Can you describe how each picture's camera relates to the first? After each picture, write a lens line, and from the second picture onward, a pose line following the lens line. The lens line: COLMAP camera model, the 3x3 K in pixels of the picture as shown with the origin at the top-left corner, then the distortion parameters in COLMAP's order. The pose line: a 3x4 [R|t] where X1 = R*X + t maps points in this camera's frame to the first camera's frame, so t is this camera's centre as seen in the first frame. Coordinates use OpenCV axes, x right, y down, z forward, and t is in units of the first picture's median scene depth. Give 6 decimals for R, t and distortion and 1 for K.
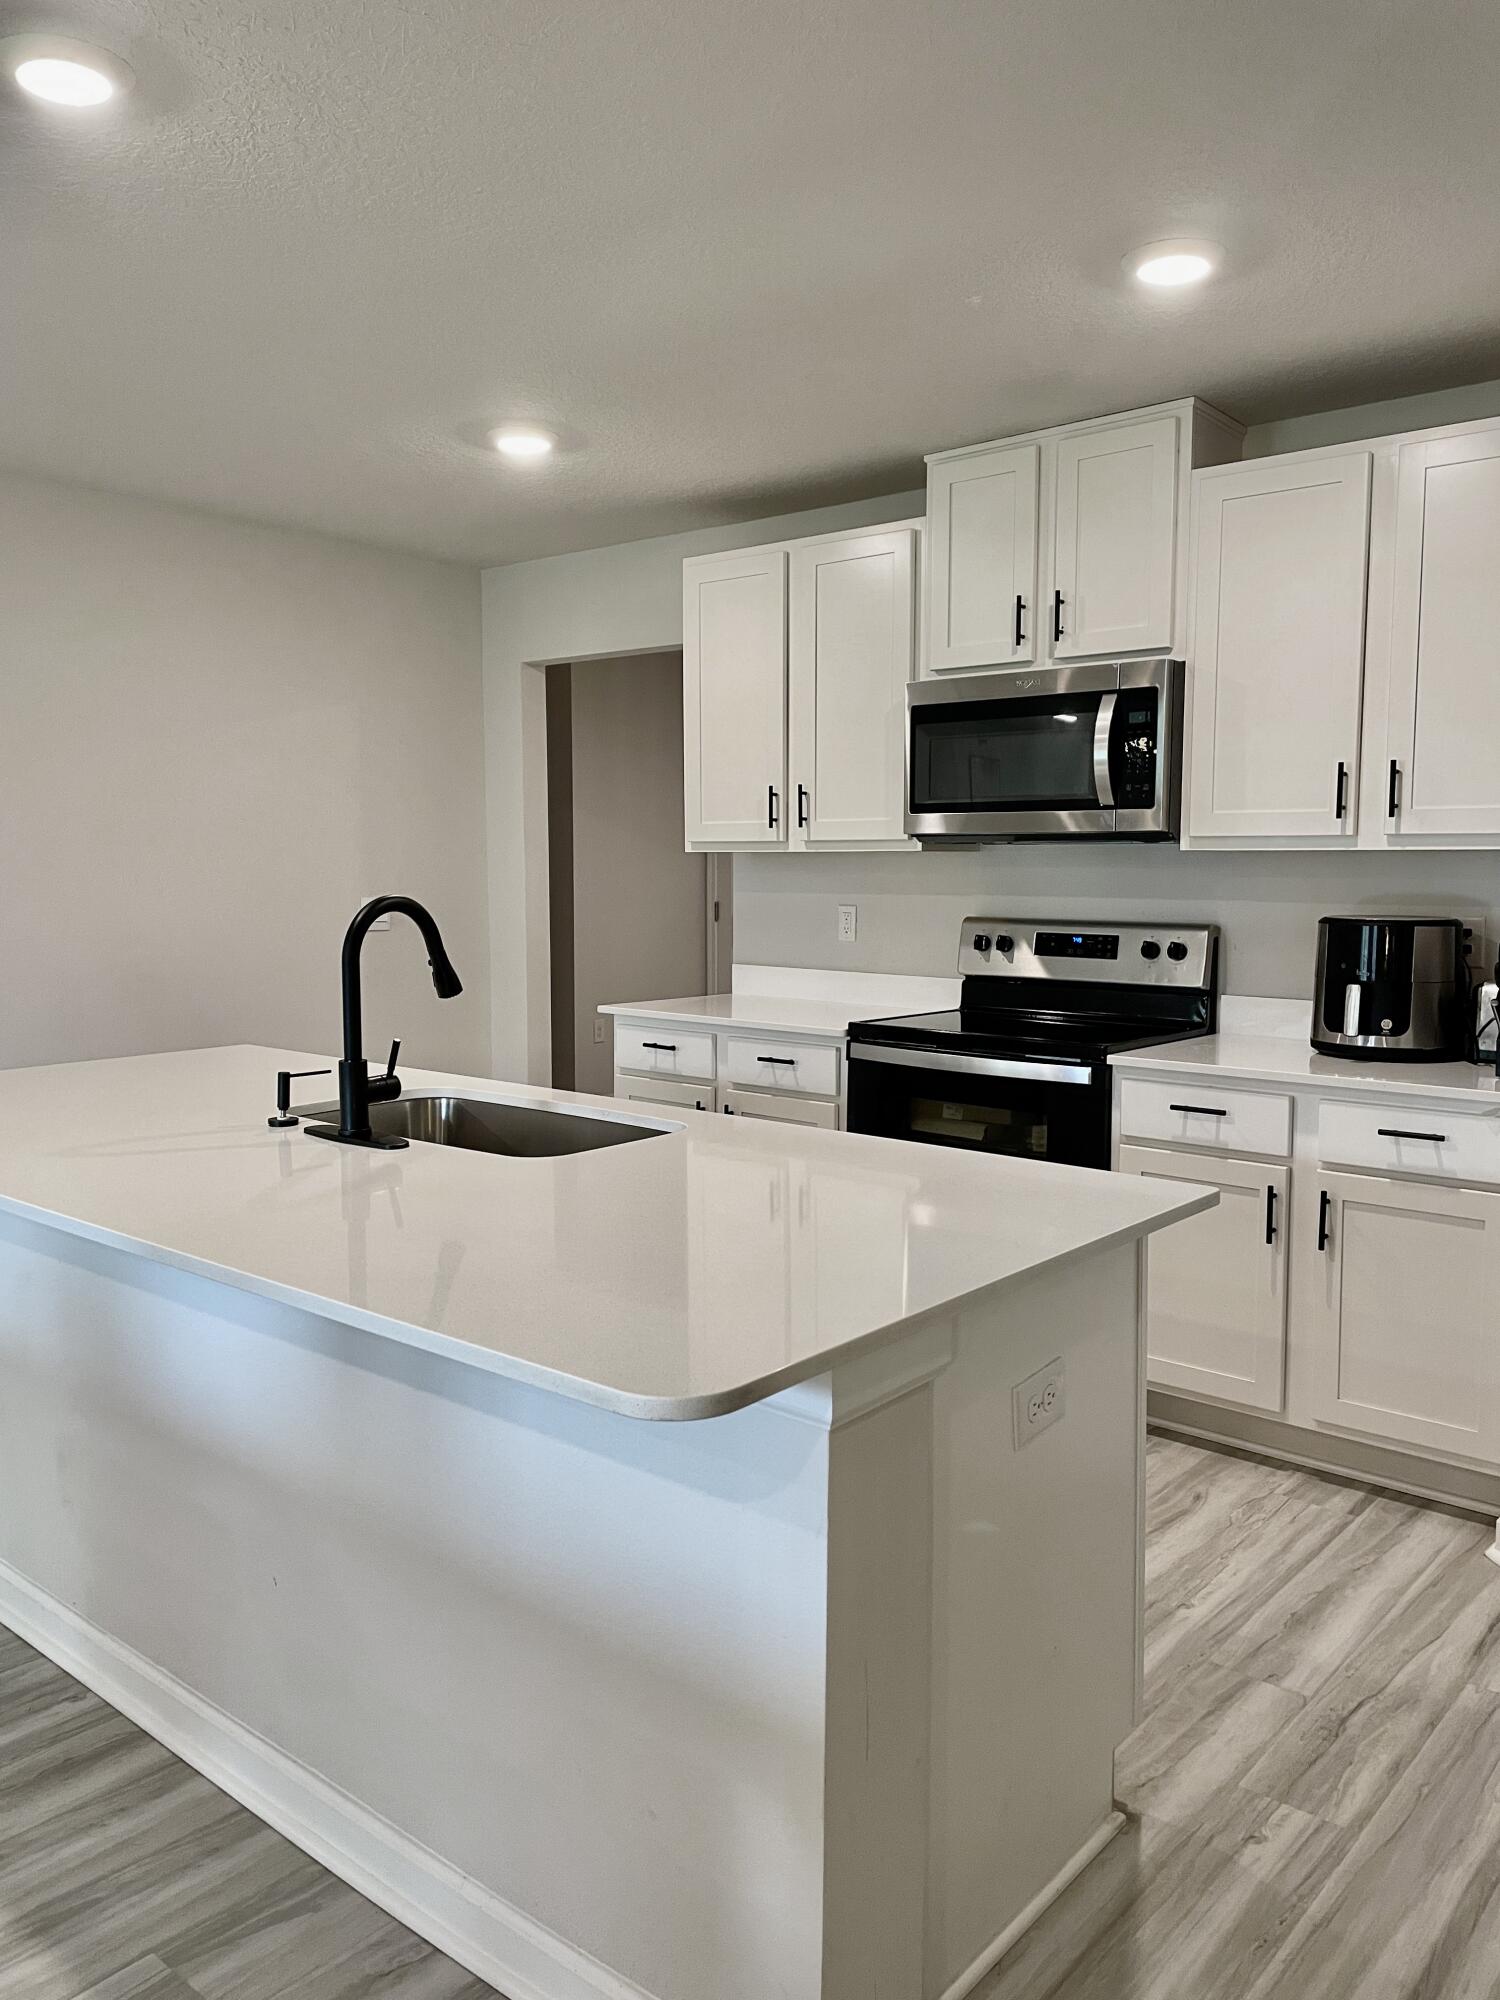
lens RADIAL K [[1496.3, 0, 763.4], [0, 1496.3, 995.6], [0, 0, 1]] dist [0.098679, -0.140554]
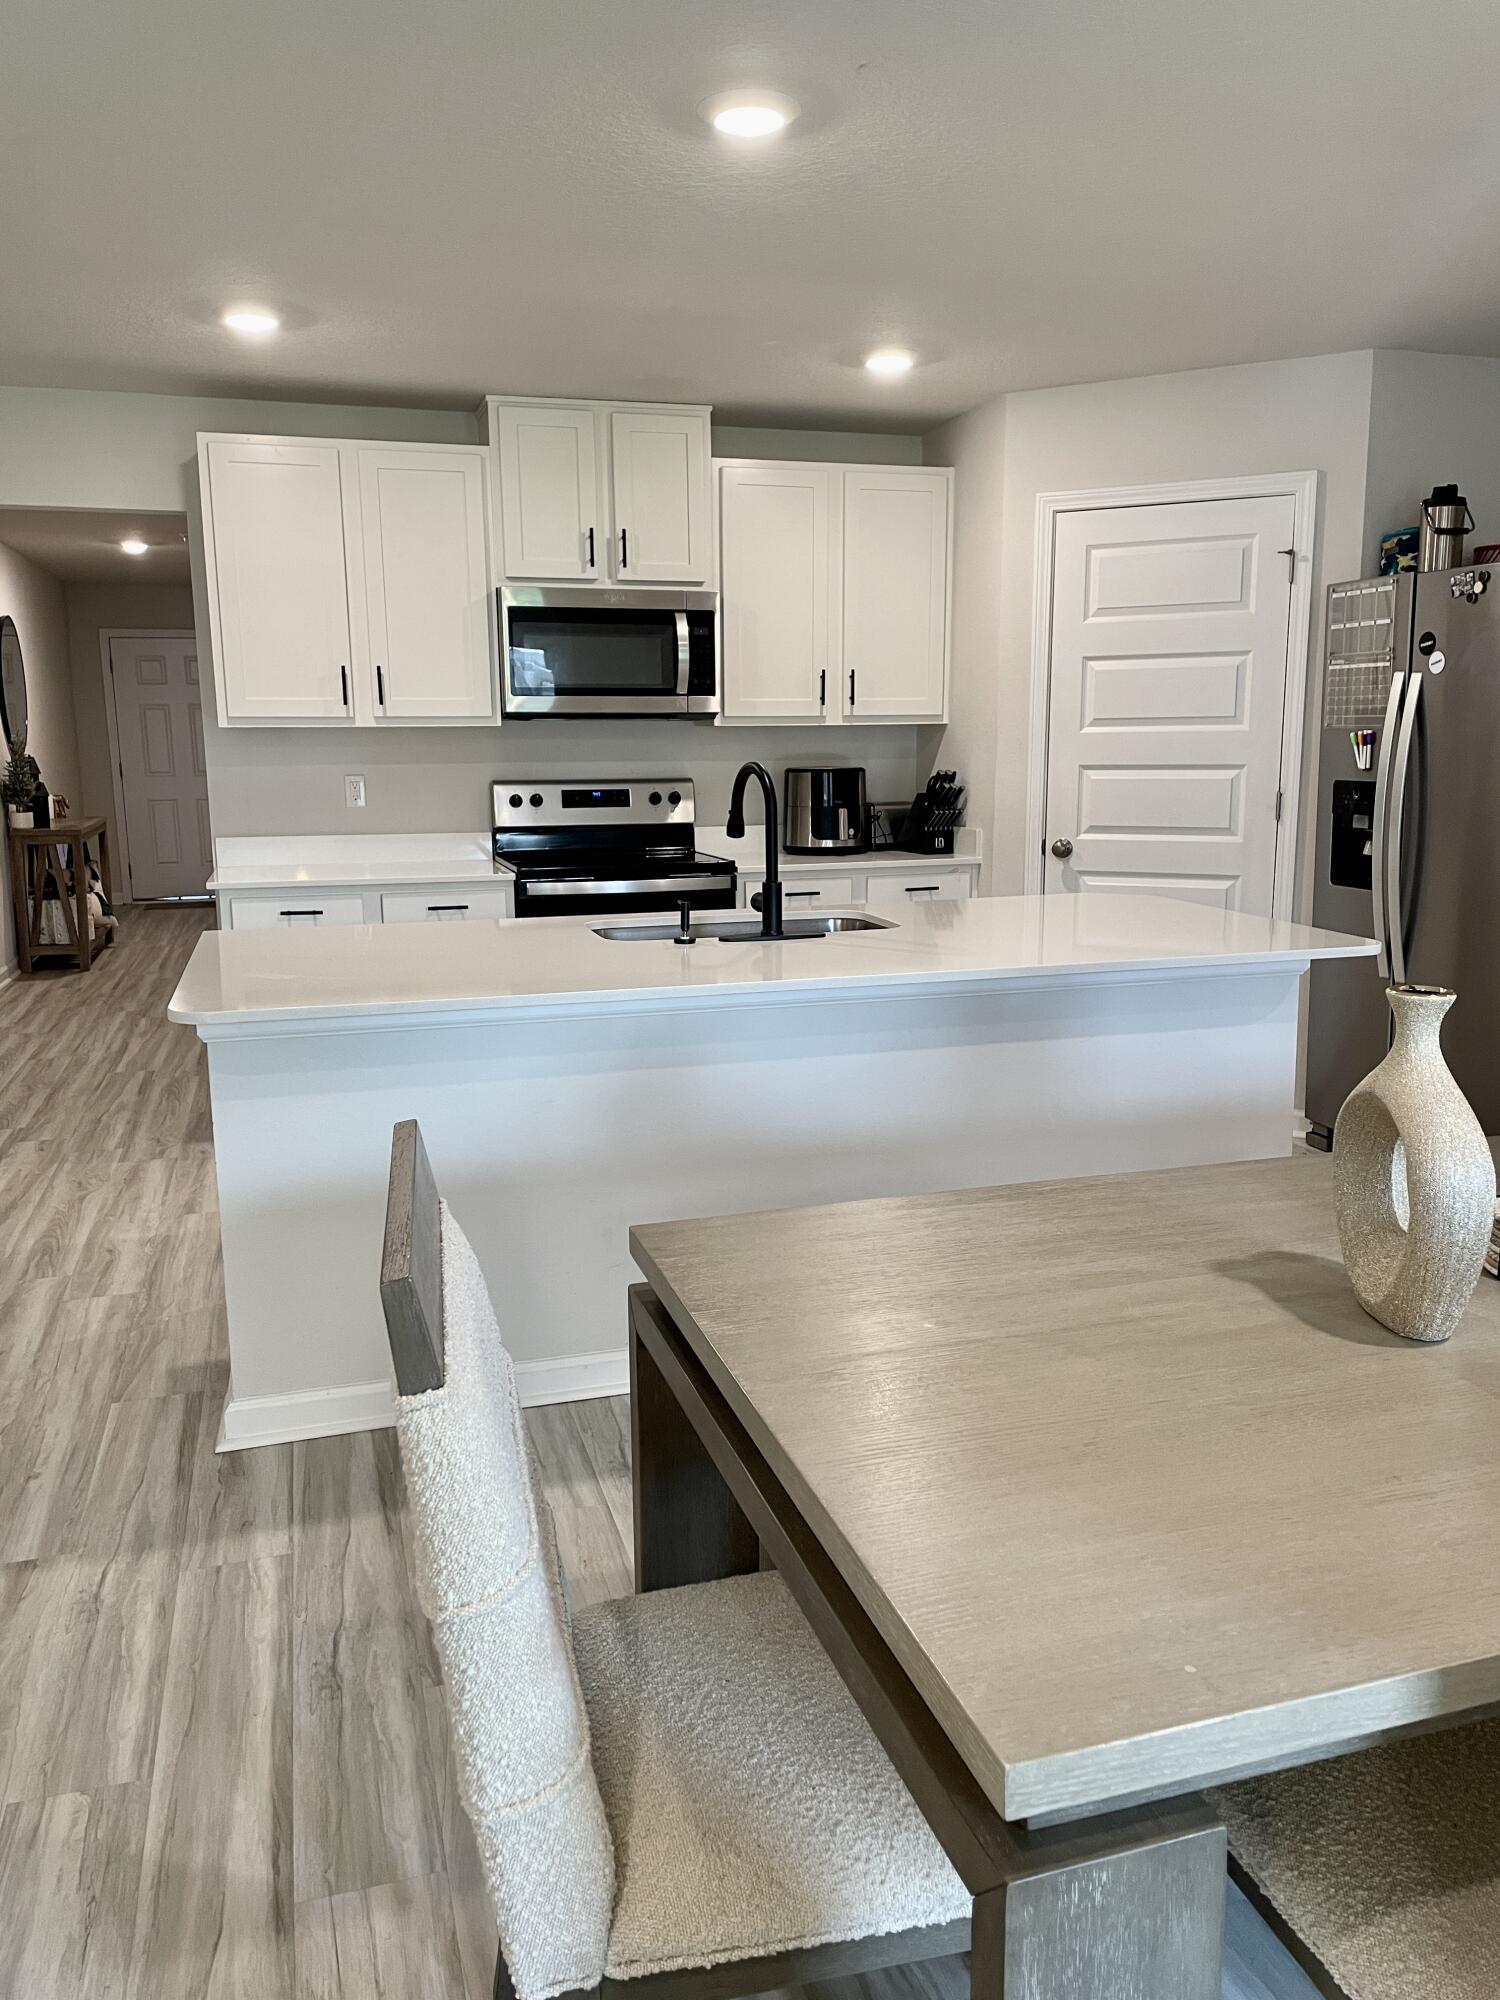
lens RADIAL K [[1496.3, 0, 763.4], [0, 1496.3, 995.6], [0, 0, 1]] dist [0.098679, -0.140554]
pose [[0.550596, -0.152190, 0.820782, -0.913824], [0.085564, 0.988351, 0.125863, -0.016846], [-0.830375, 0.000930, 0.557204, 0.150005]]
